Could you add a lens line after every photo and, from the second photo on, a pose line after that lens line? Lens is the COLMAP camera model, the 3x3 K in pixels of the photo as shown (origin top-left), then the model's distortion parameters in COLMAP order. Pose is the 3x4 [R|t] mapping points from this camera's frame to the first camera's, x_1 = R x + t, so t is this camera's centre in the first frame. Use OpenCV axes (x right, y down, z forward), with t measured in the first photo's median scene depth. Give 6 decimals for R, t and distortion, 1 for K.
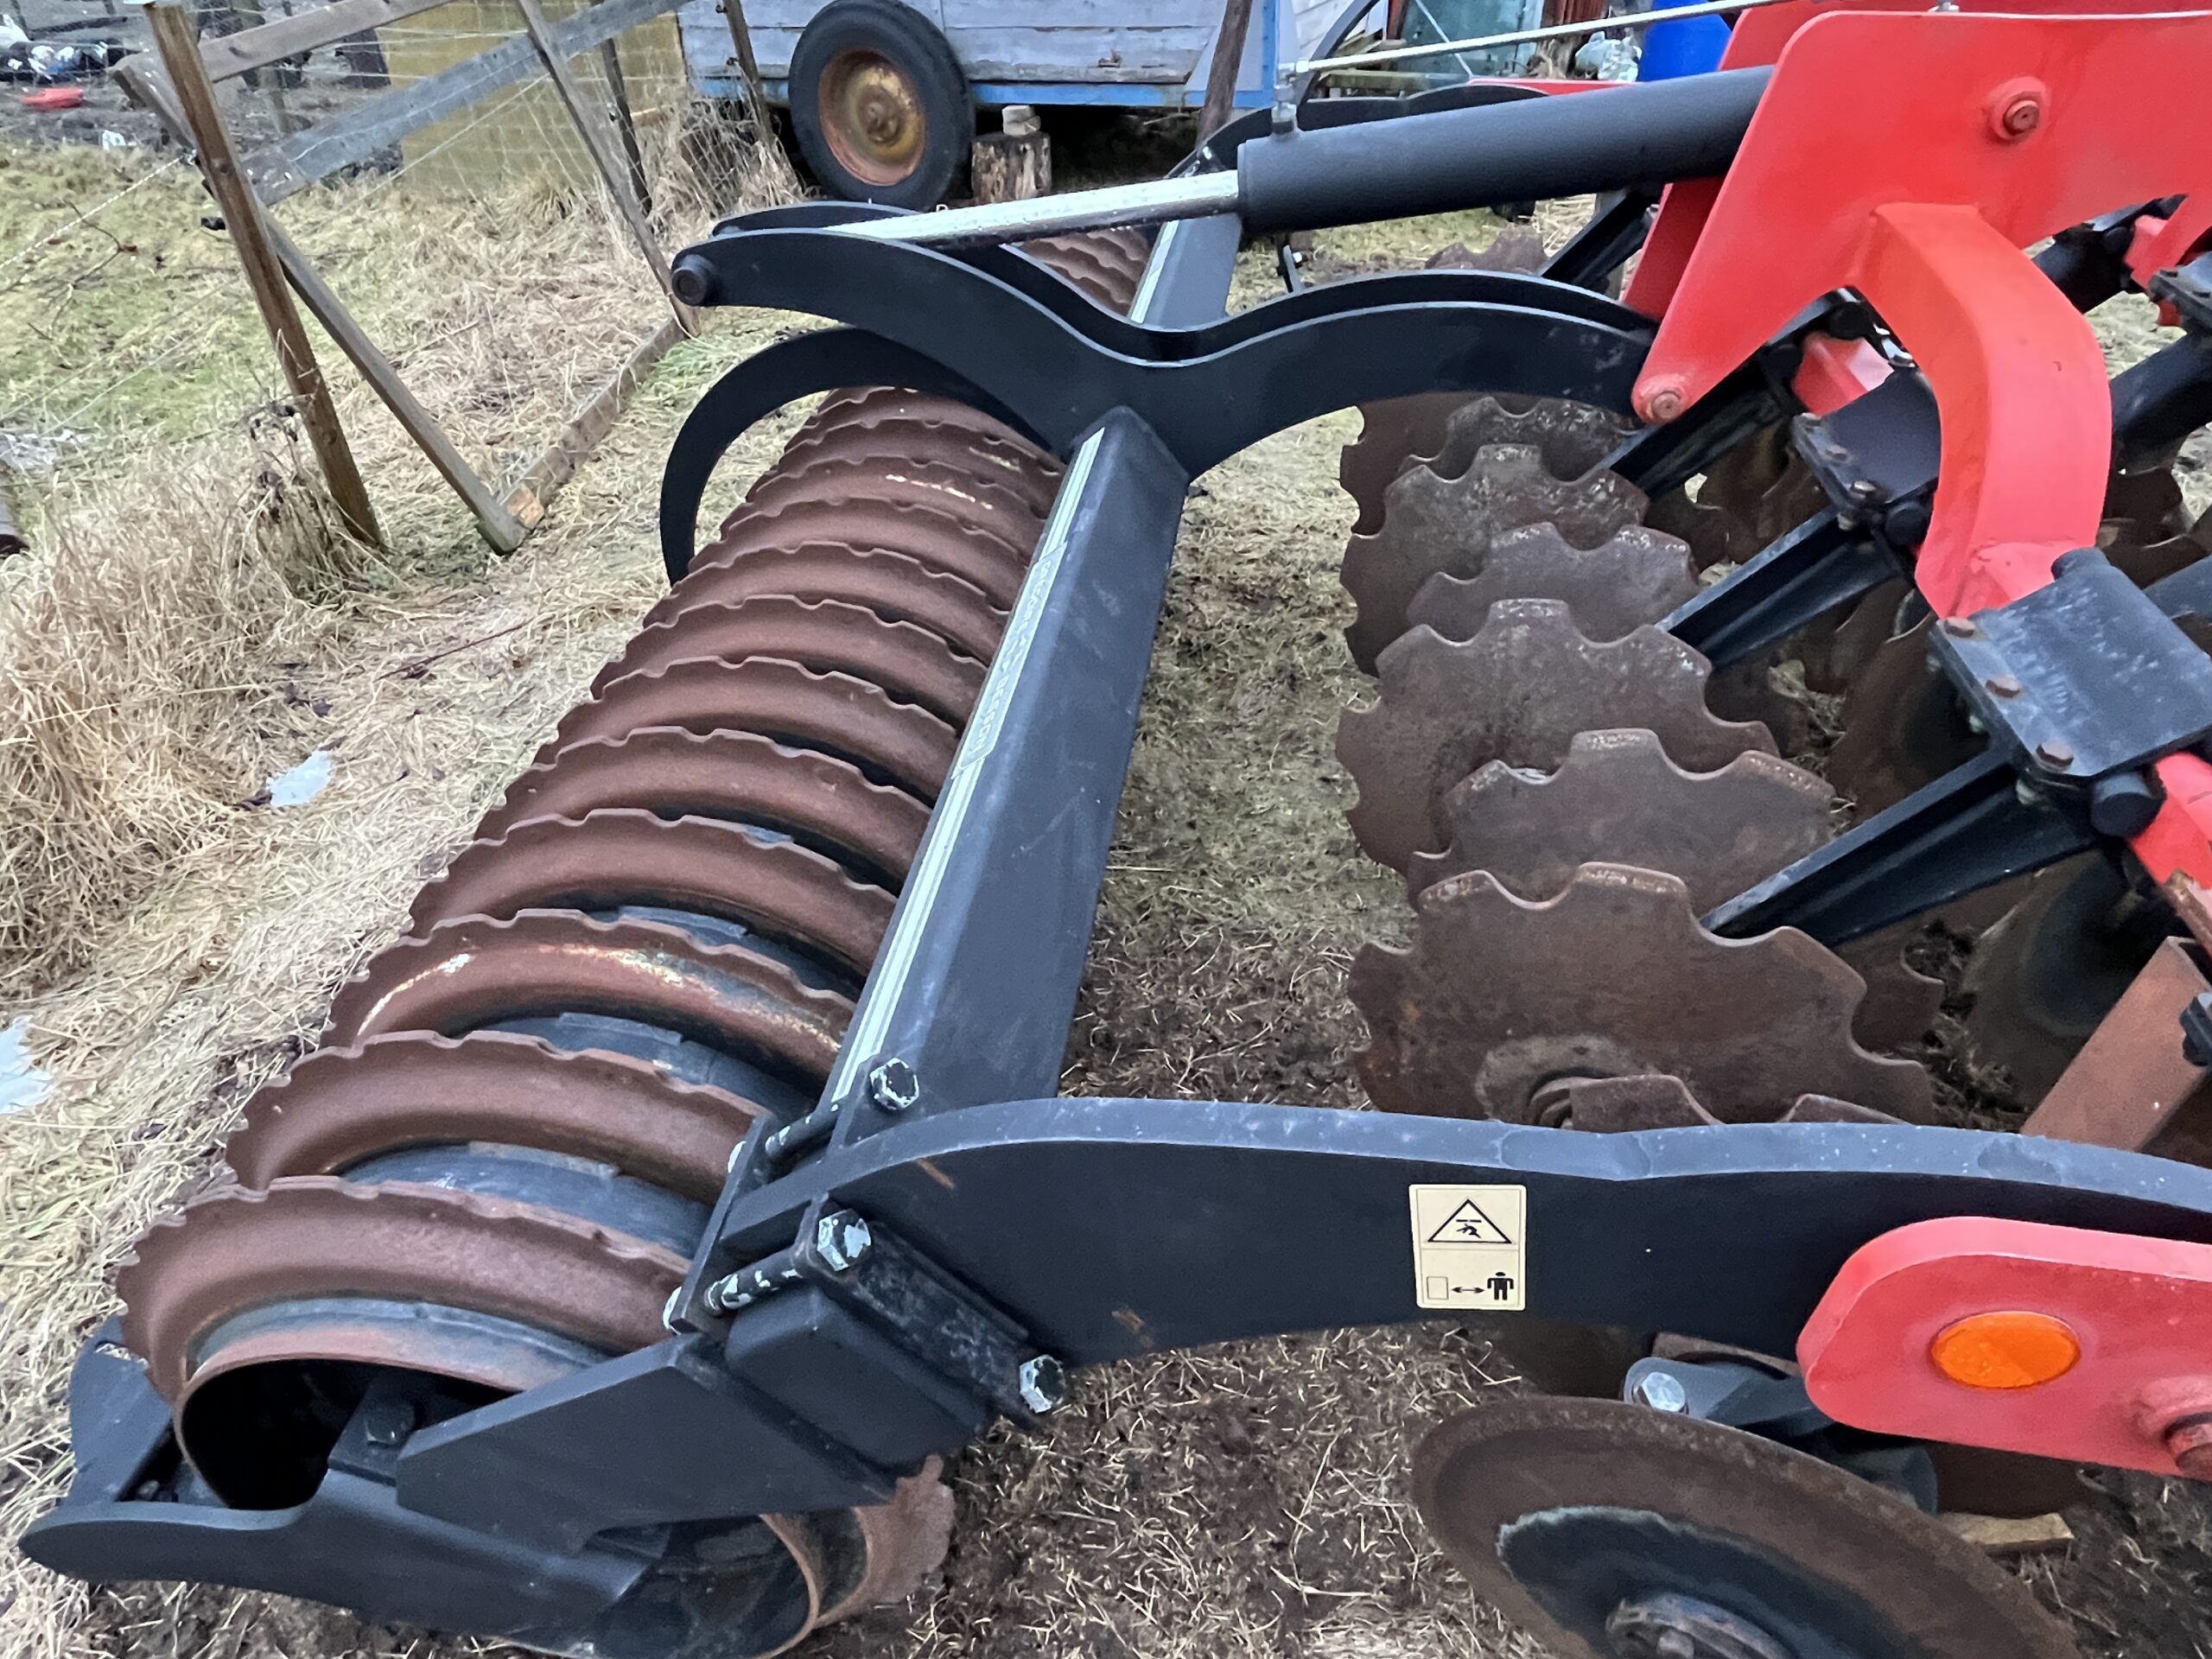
lens RADIAL K [[1332.5, 0, 1089.6], [0, 1332.5, 827.2], [0, 0, 1]] dist [-0.001000, -0.003179]
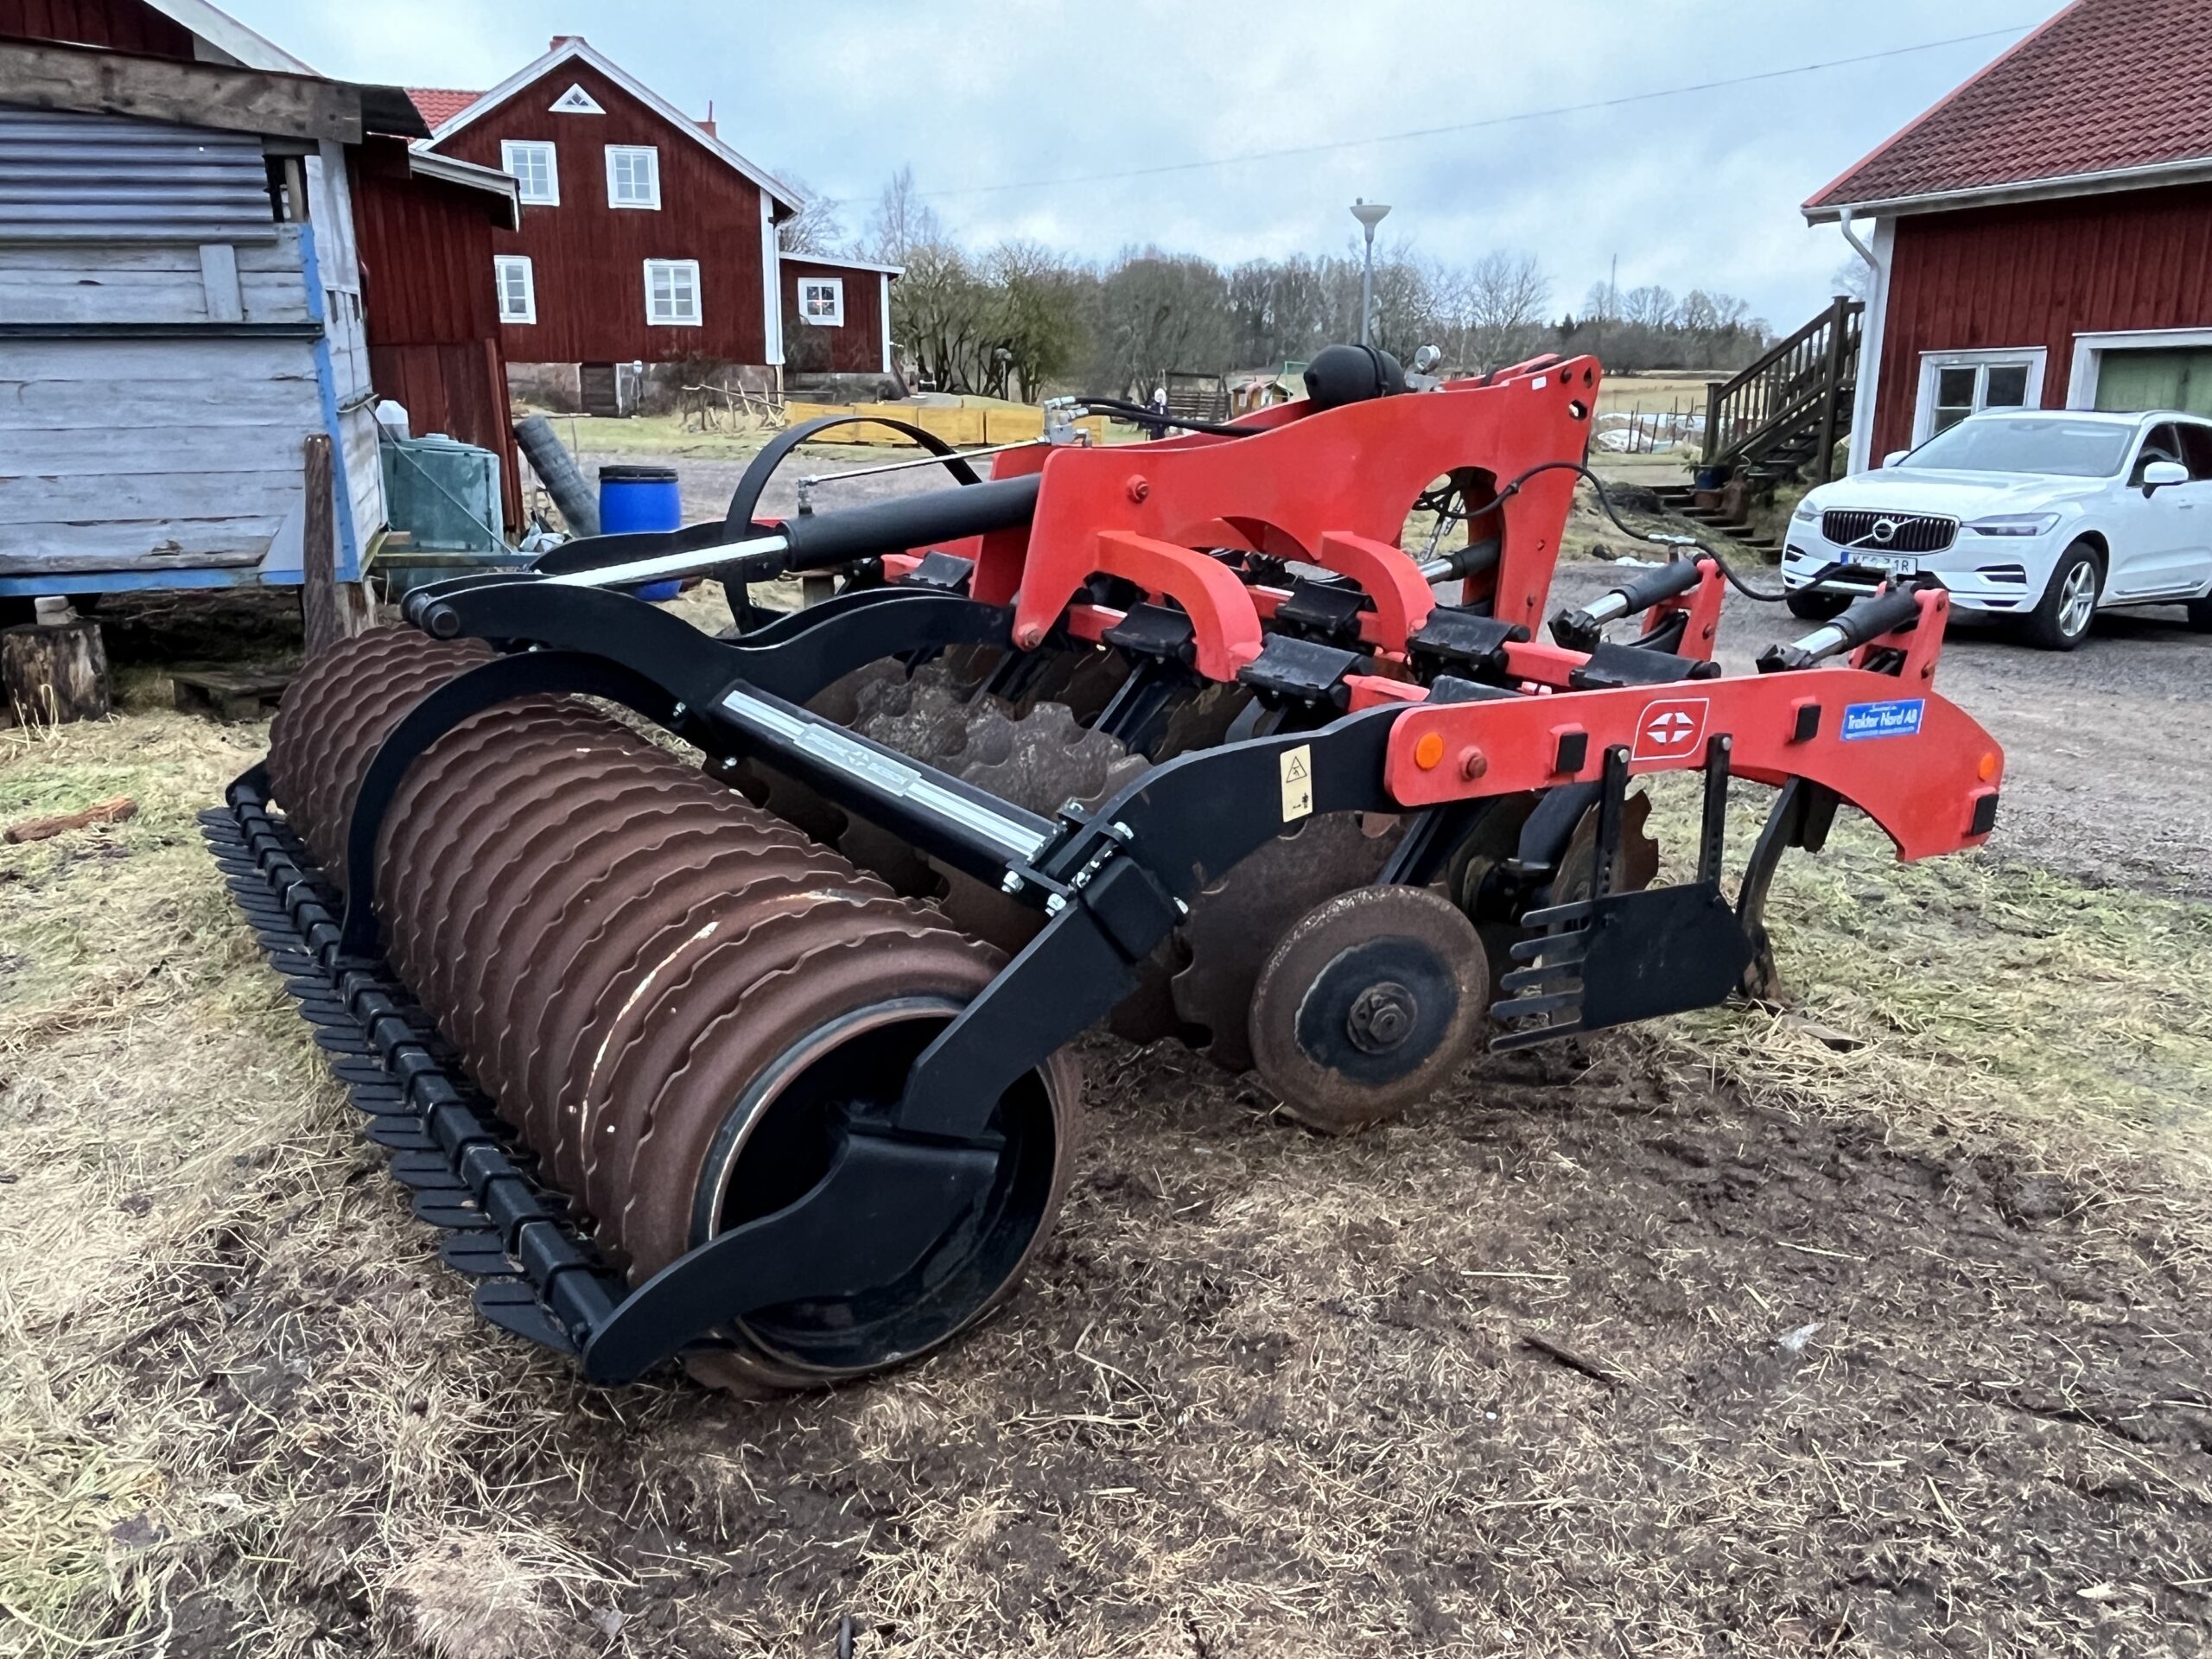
lens RADIAL K [[1634.1, 0, 1084.5], [0, 1634.1, 842.6], [0, 0, 1]] dist [0.001850, -0.004718]
pose [[0.732129, -0.151146, 0.664185, -0.638263], [0.378892, 0.900668, -0.212690, 0.266741], [-0.566063, 0.407371, 0.716674, -0.322711]]
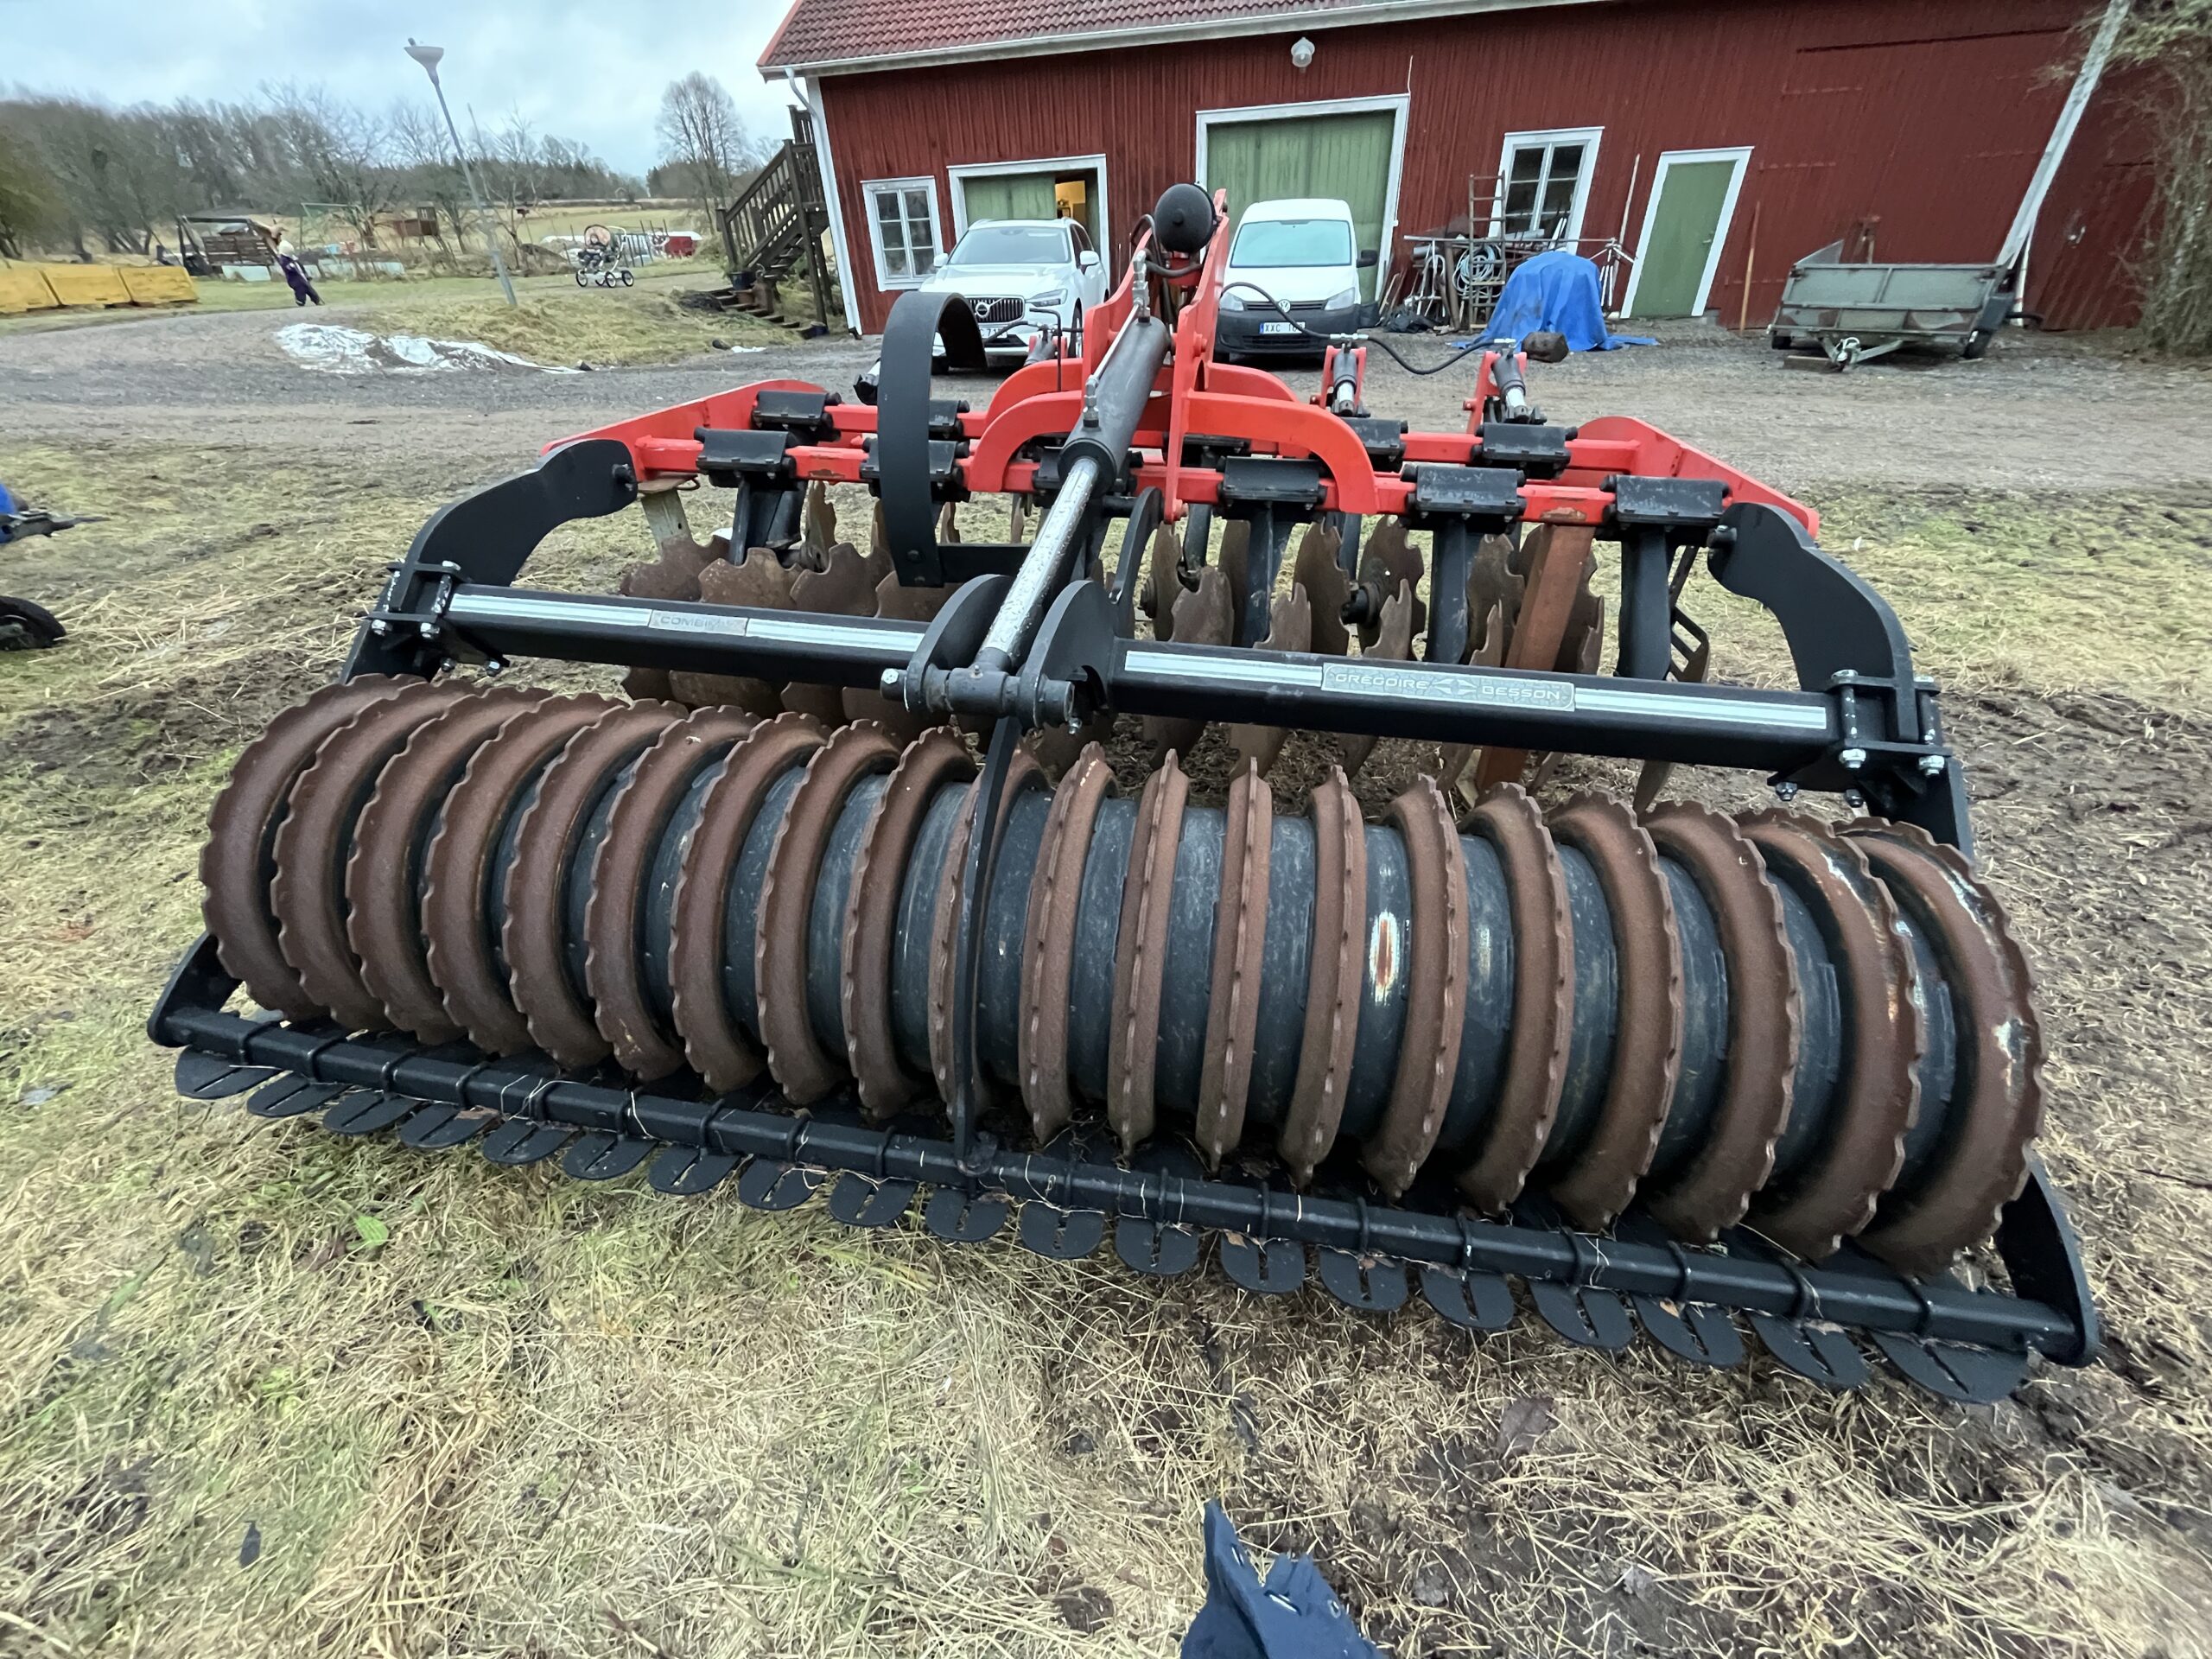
lens RADIAL K [[897.5, 0, 1095.8], [0, 897.5, 832.4], [0, 0, 1]] dist [-0.000361, -0.001828]
pose [[0.026962, -0.554673, 0.831632, -0.570534], [0.609343, 0.668624, 0.426196, -0.392084], [-0.792448, 0.495257, 0.356013, 0.528612]]
